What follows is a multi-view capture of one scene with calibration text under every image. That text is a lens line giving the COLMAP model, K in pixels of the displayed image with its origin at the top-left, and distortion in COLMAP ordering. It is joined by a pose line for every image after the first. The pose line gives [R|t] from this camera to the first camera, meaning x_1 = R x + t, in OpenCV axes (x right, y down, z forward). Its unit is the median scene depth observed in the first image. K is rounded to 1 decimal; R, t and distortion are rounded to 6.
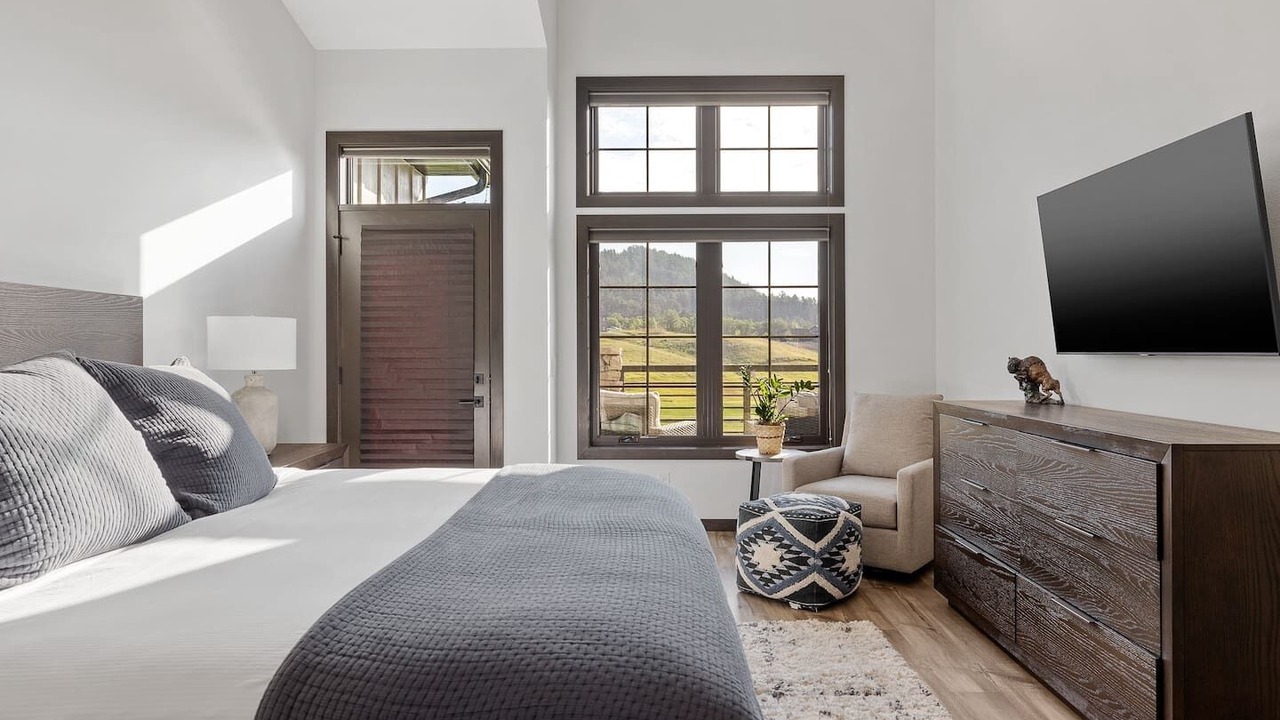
lens RADIAL K [[782.2, 0, 629.0], [0, 782.2, 359.0], [0, 0, 1]] dist [-0.001053, -0.001202]
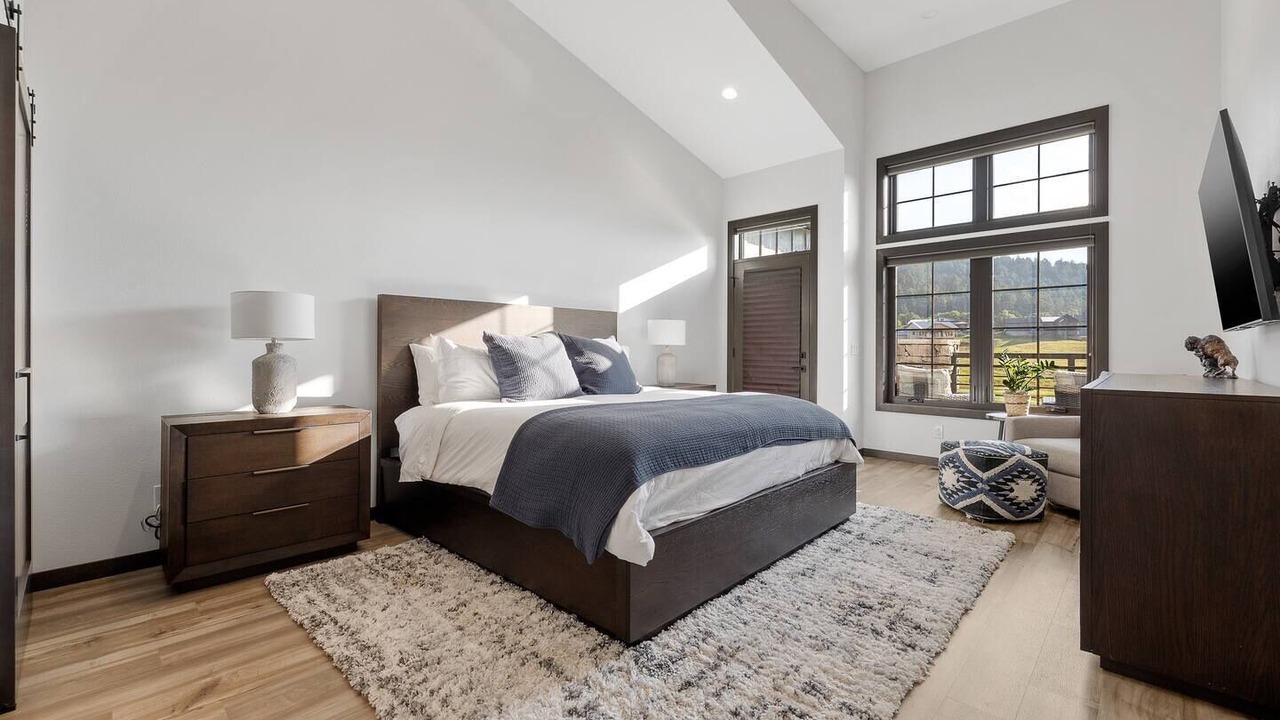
lens RADIAL K [[545.7, 0, 649.0], [0, 545.7, 349.3], [0, 0, 1]] dist [0.010960, 0.002300]
pose [[0.740229, 0.006570, -0.672323, 0.350951], [-0.016224, 0.999836, -0.008091, 0.027908], [0.672159, 0.016897, 0.740214, -0.088179]]
